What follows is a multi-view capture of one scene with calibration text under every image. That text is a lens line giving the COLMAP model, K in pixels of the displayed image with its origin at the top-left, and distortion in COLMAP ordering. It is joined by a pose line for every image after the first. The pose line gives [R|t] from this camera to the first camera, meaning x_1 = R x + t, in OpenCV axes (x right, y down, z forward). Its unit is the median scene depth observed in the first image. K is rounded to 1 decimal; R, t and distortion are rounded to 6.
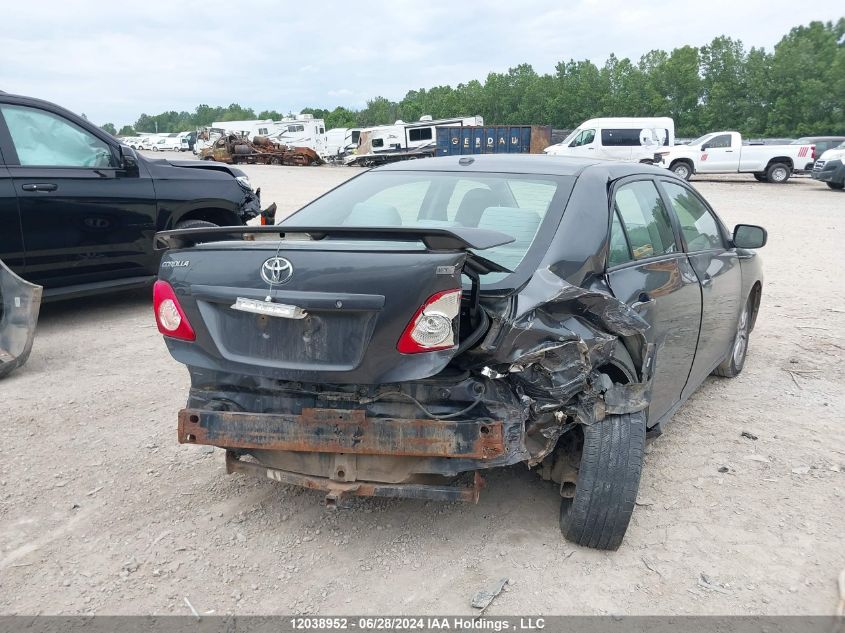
lens RADIAL K [[703.9, 0, 422.5], [0, 703.9, 316.5], [0, 0, 1]] dist [-0.000194, -0.004875]
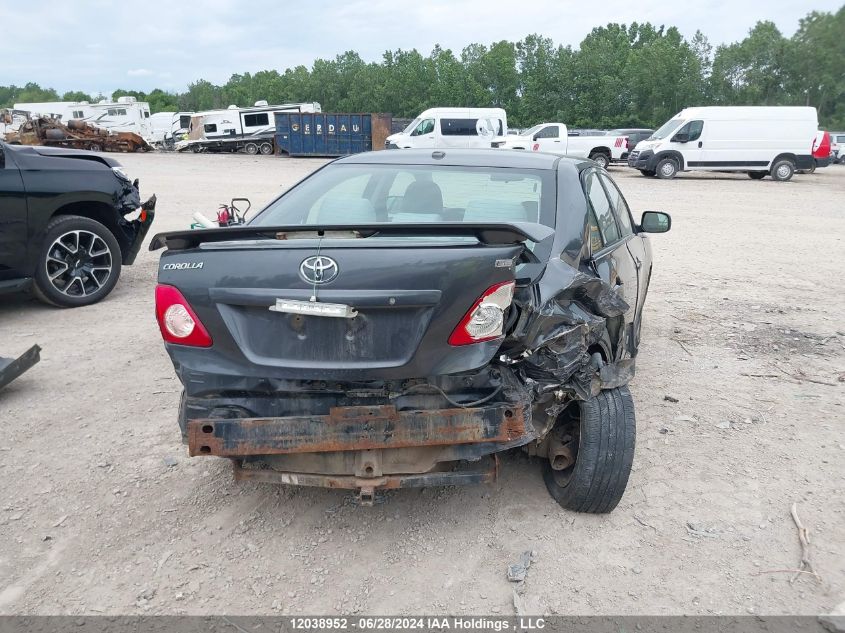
lens RADIAL K [[701.6, 0, 422.5], [0, 701.6, 316.5], [0, 0, 1]] dist [0.008435, -0.035995]
pose [[0.966251, -0.053265, 0.252034, -0.253265], [0.048451, 0.998506, 0.025274, -0.014103], [-0.253004, -0.012210, 0.967388, 0.016850]]
